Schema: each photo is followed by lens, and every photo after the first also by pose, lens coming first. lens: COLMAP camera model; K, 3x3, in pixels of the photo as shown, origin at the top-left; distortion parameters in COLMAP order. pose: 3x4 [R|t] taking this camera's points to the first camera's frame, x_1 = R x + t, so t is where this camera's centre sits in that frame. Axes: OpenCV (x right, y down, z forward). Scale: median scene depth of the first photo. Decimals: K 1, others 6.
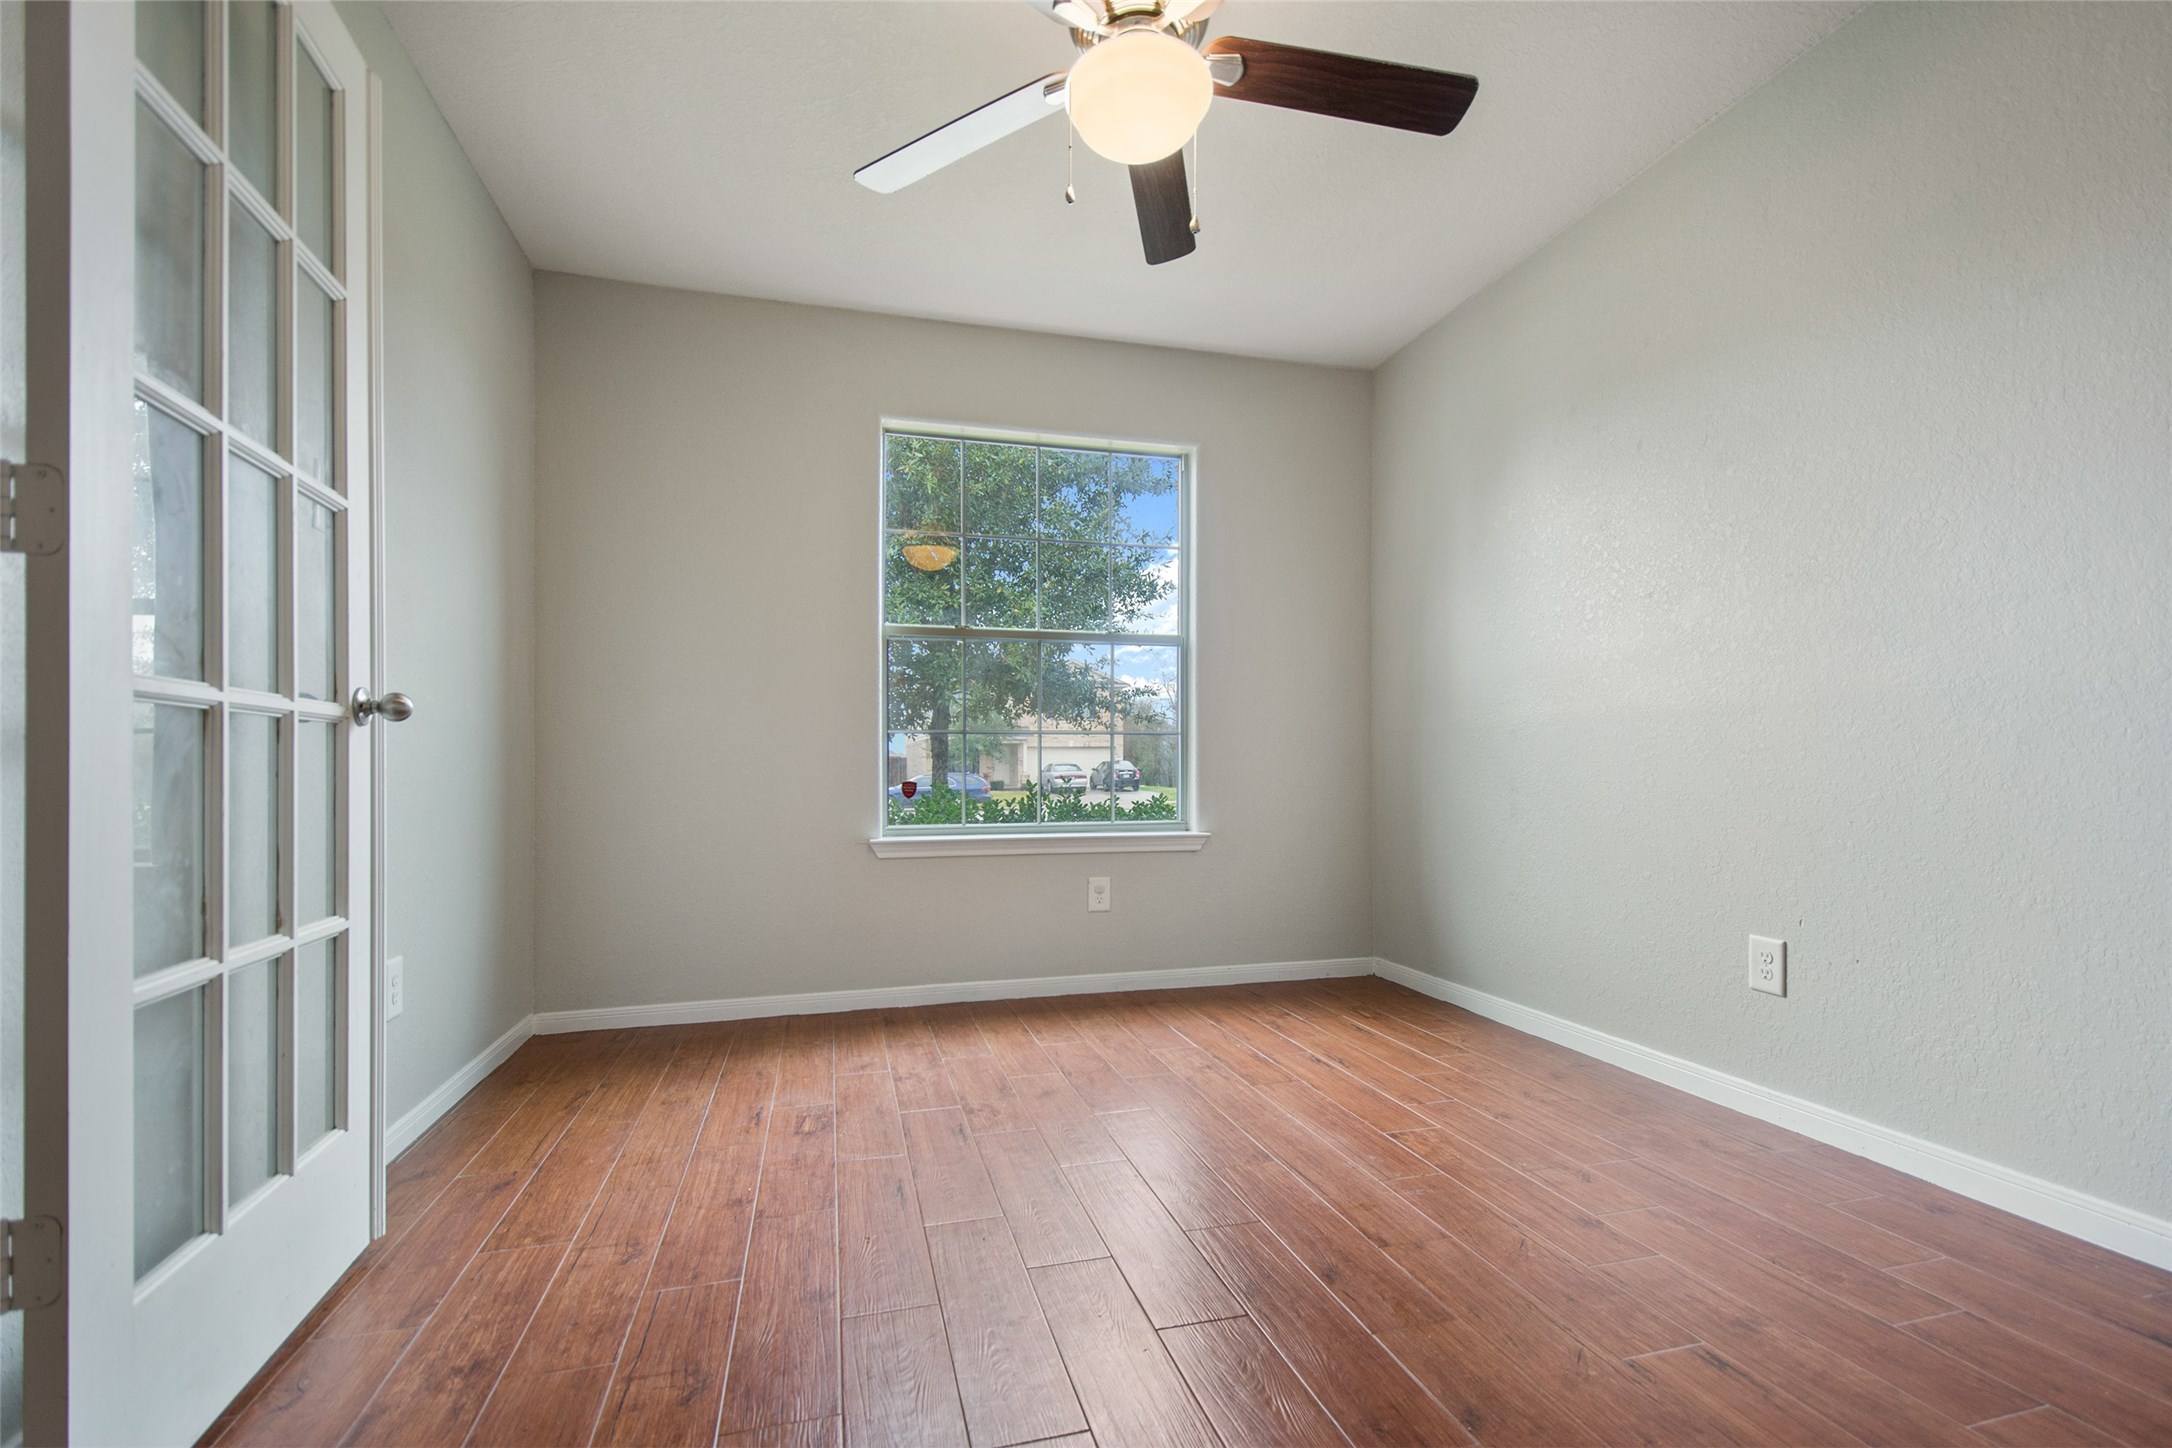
lens RADIAL K [[948.7, 0, 1074.7], [0, 948.7, 764.7], [0, 0, 1]] dist [0.037123, -0.019263]
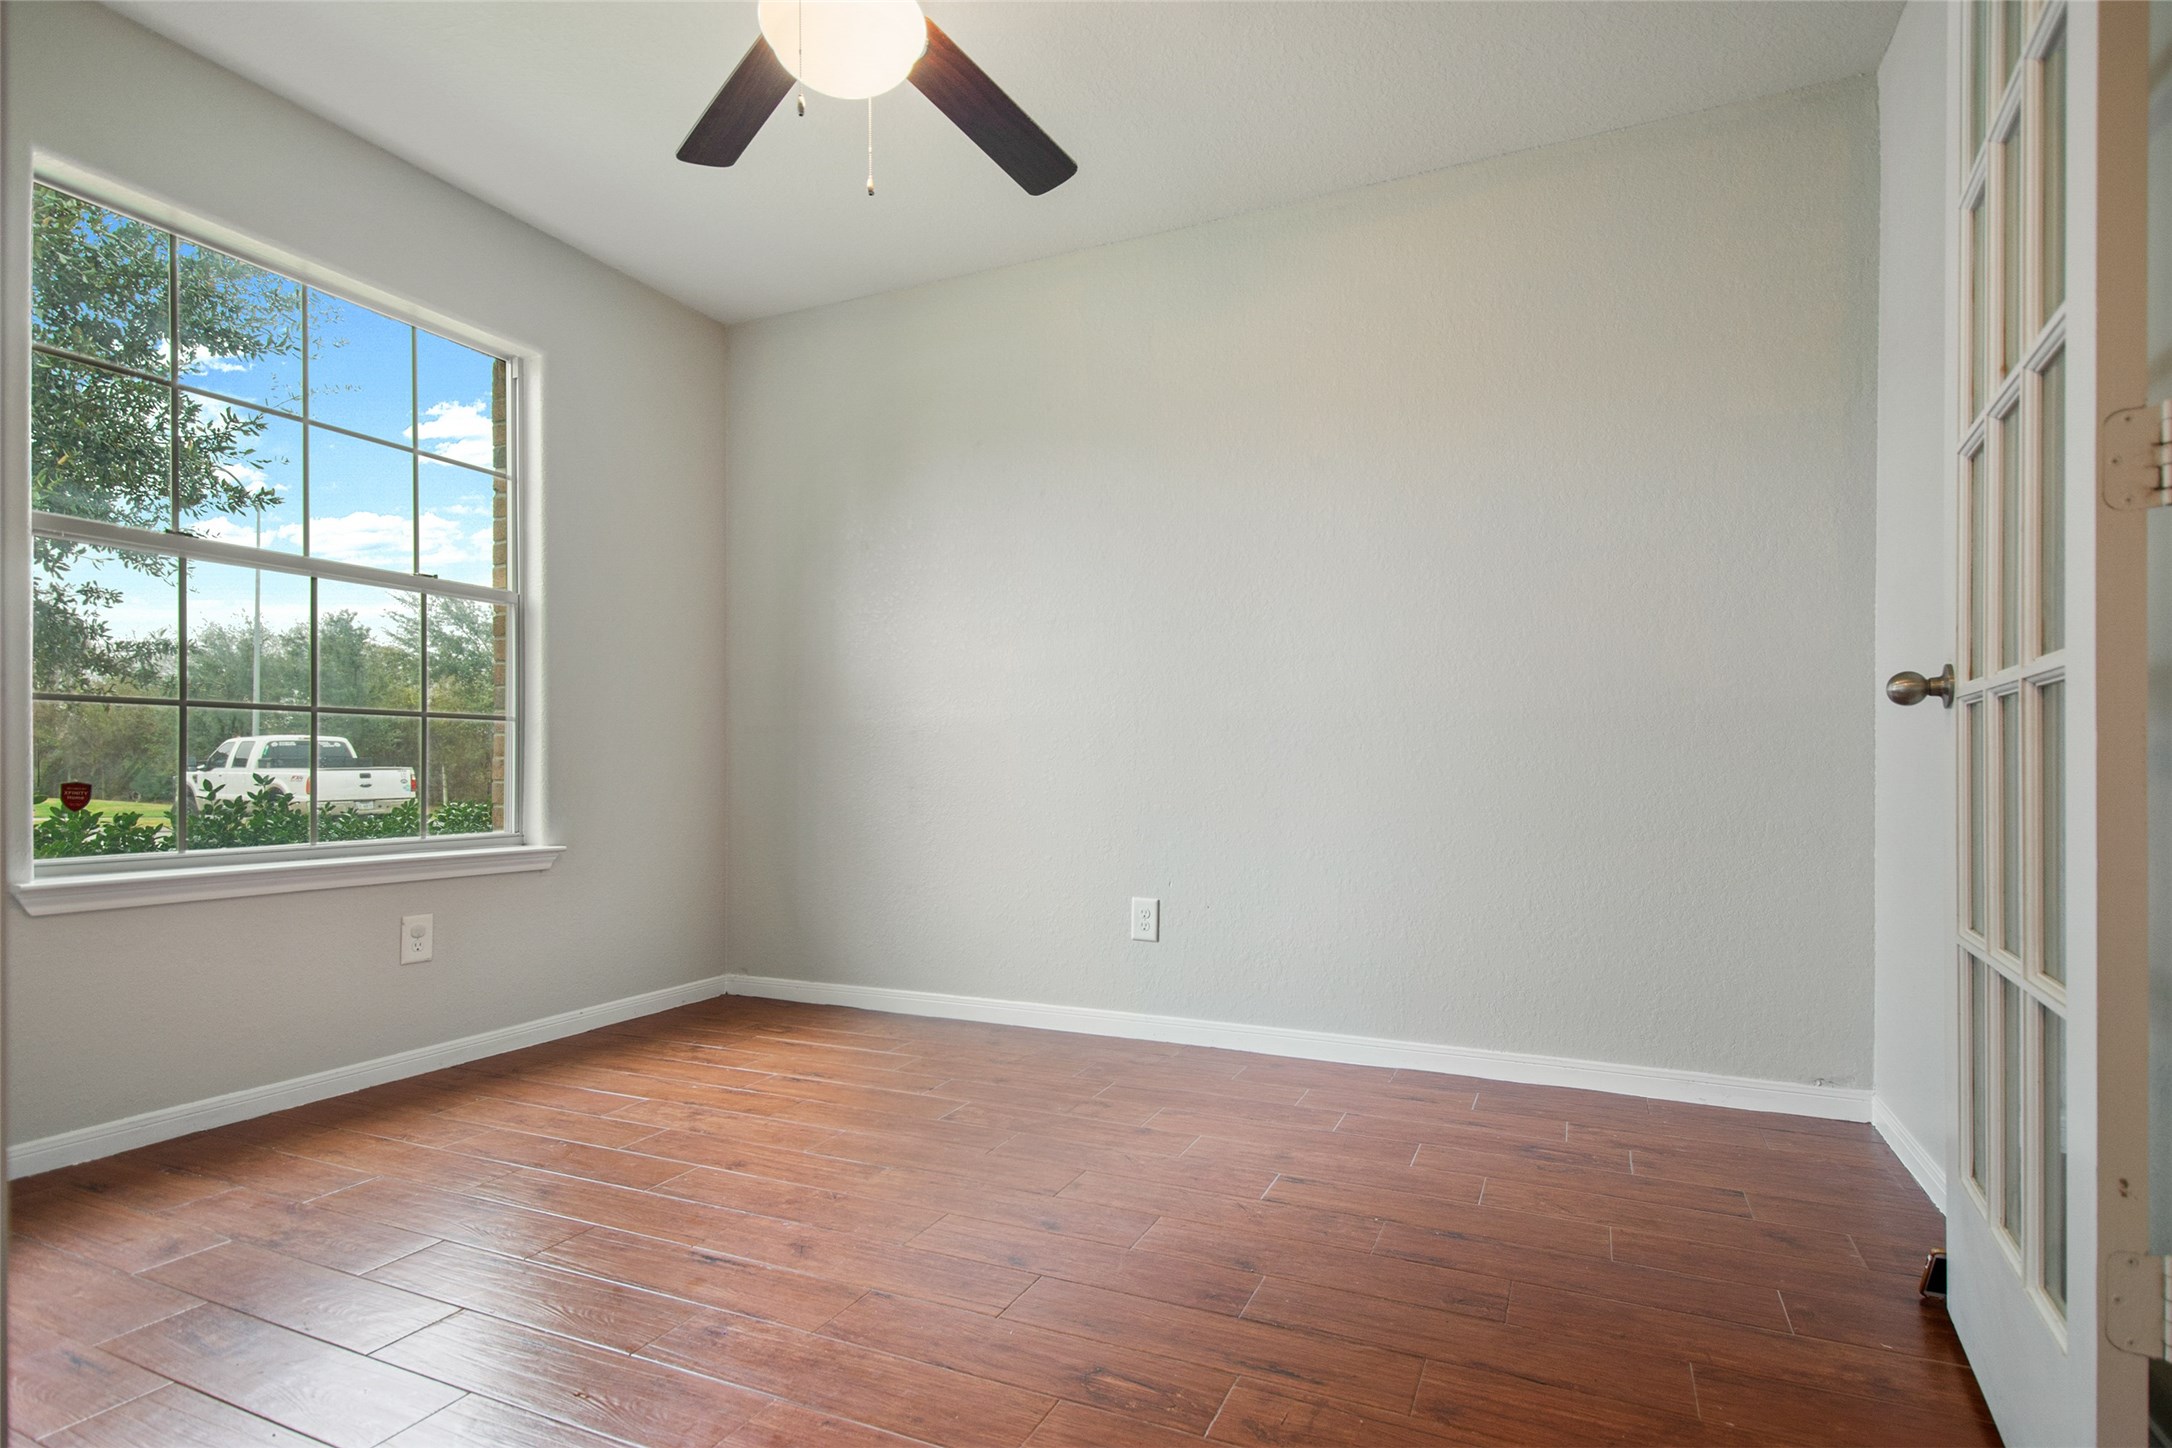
lens RADIAL K [[1100.5, 0, 1081.0], [0, 1100.5, 767.2], [0, 0, 1]] dist [0.048733, -0.025602]
pose [[0.641109, 0.006463, 0.767423, -0.377809], [-0.008573, 0.999962, -0.001259, 0.003978], [-0.767402, -0.005772, 0.641140, 0.089113]]
